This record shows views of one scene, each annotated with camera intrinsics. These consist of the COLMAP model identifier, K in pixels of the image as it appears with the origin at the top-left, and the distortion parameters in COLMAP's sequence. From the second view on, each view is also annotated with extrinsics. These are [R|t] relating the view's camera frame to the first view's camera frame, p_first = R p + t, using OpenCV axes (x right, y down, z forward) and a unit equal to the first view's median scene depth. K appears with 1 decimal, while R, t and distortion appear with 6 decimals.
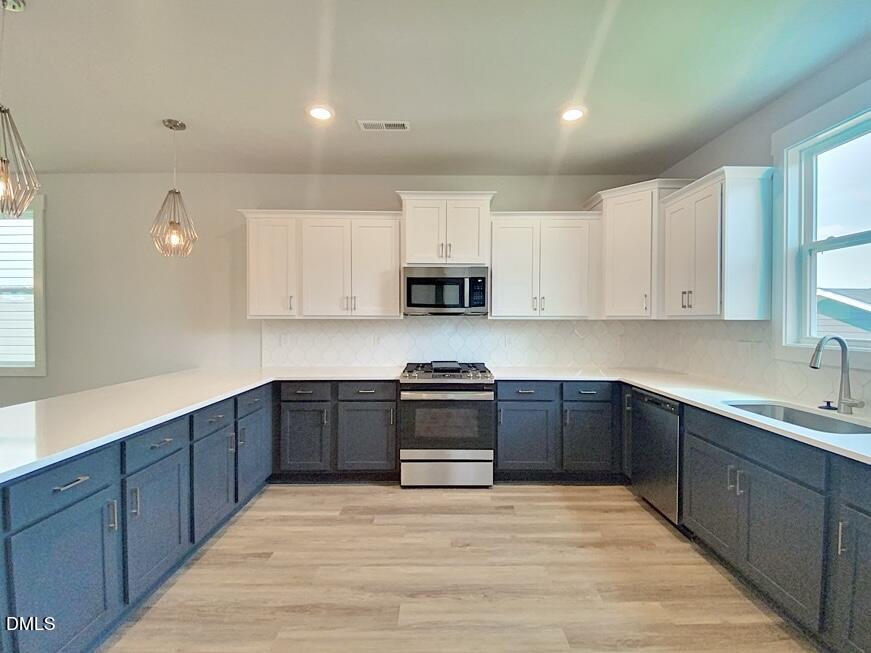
lens RADIAL K [[416.2, 0, 438.0], [0, 416.2, 322.4], [0, 0, 1]] dist [0.058442, -0.048528]
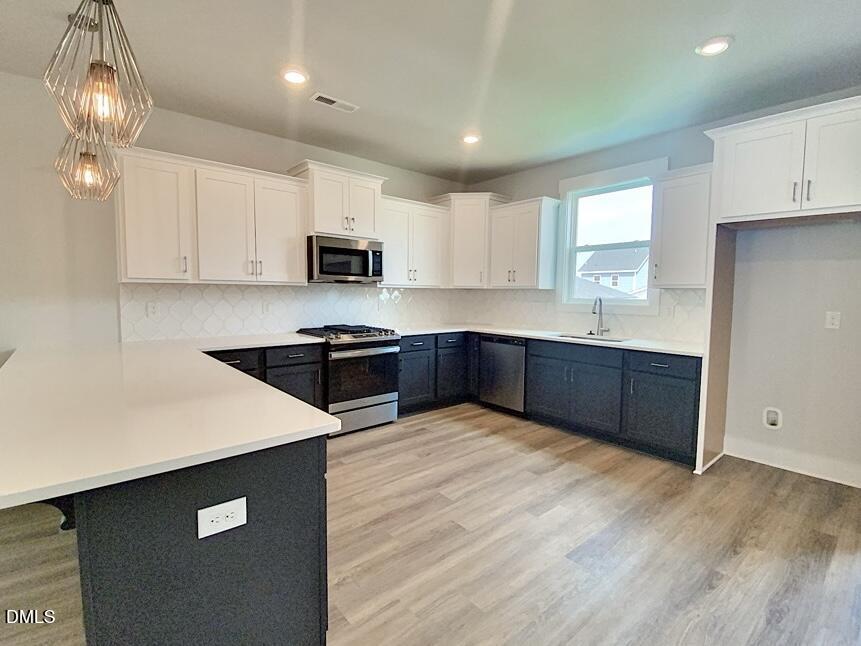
lens RADIAL K [[420.5, 0, 427.1], [0, 420.5, 321.1], [0, 0, 1]] dist [0.077968, -0.066878]
pose [[0.759769, -0.040269, 0.648945, -0.612004], [-0.004656, 0.997718, 0.067362, 0.008519], [-0.650177, -0.054201, 0.757847, 0.000170]]
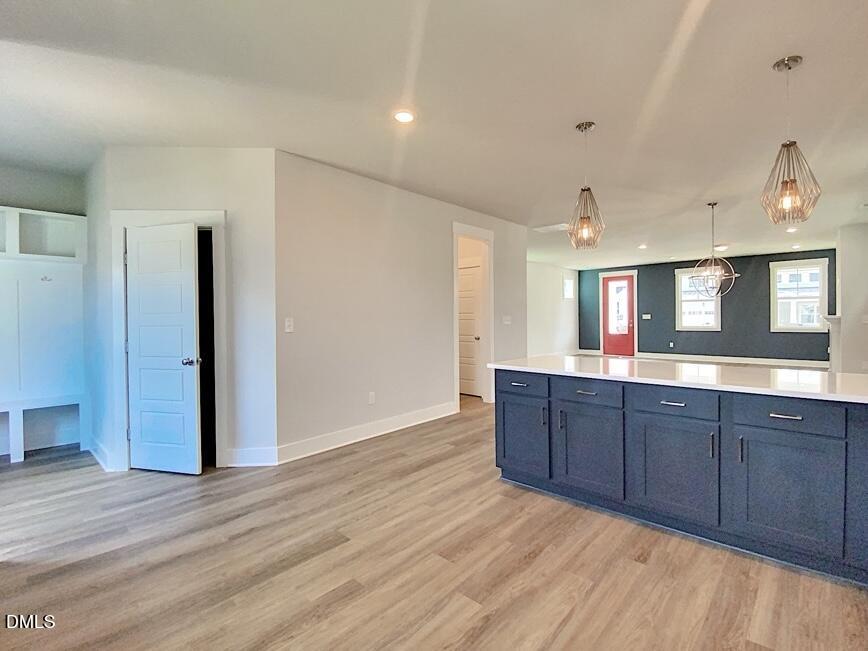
lens RADIAL K [[412.9, 0, 445.6], [0, 412.9, 320.7], [0, 0, 1]] dist [0.001412, -0.000143]
pose [[-0.661666, 0.013201, -0.749683, 0.386537], [0.003455, 0.999888, 0.014557, 0.020929], [0.749791, 0.007042, -0.661638, 0.940442]]
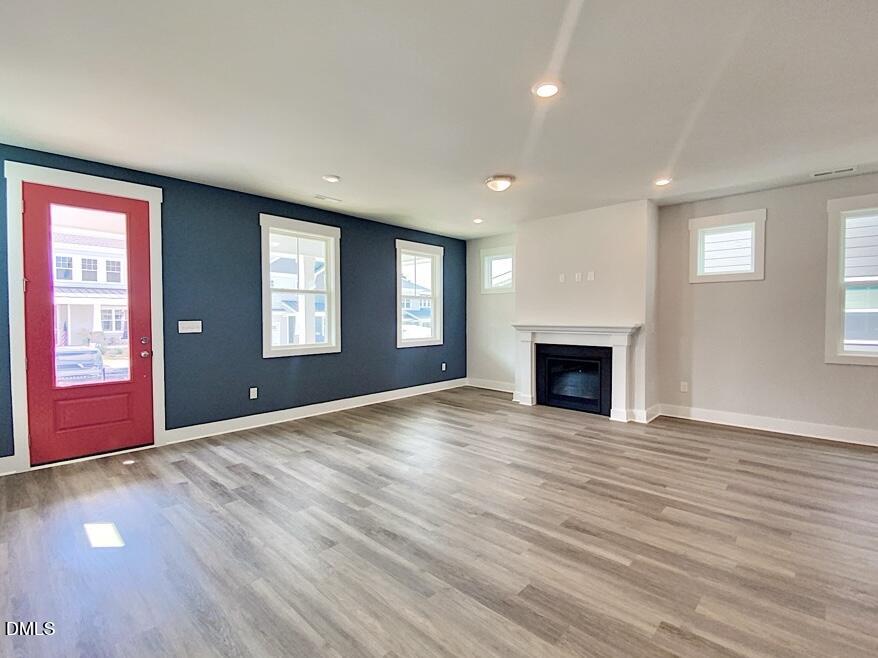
lens RADIAL K [[412.2, 0, 436.3], [0, 412.2, 327.4], [0, 0, 1]] dist [0.058558, -0.043552]
pose [[0.728165, 0.015025, -0.685237, -2.080309], [-0.003478, 0.999828, 0.018227, 0.018929], [0.685393, -0.010890, 0.728092, -0.616270]]
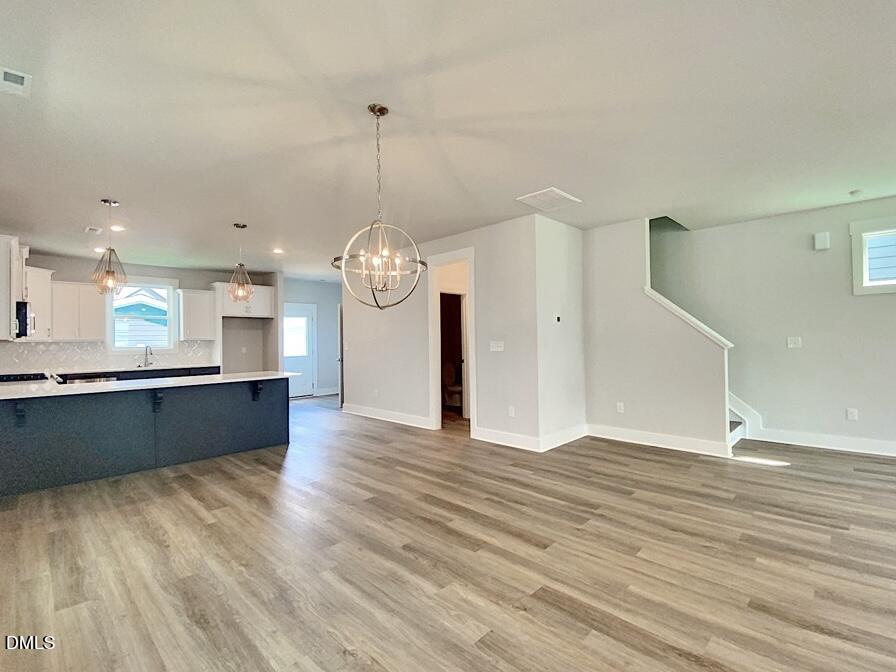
lens RADIAL K [[418.2, 0, 476.2], [0, 418.2, 335.1], [0, 0, 1]] dist [0.000297, -0.014497]
pose [[-0.738629, 0.016101, 0.673920, -2.247743], [0.019289, 0.999810, -0.002746, 0.008632], [-0.673836, 0.010970, -0.738799, 1.109000]]
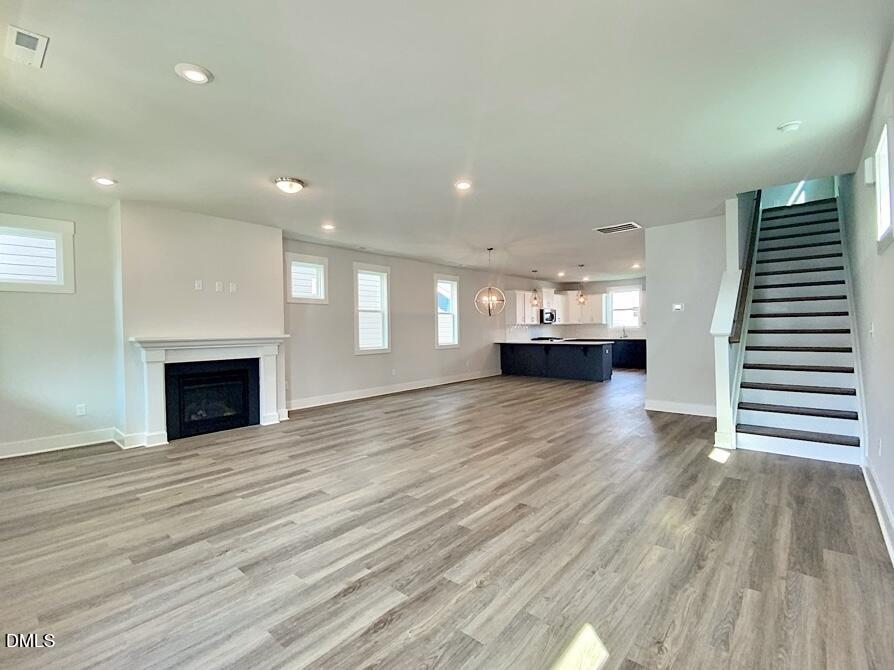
lens RADIAL K [[419.7, 0, 444.2], [0, 419.7, 333.4], [0, 0, 1]] dist [0.058558, -0.043552]
pose [[0.648936, -0.018389, 0.760620, -3.536322], [0.026034, 0.999659, 0.001956, 0.039367], [-0.760397, 0.018532, 0.649194, -0.683013]]
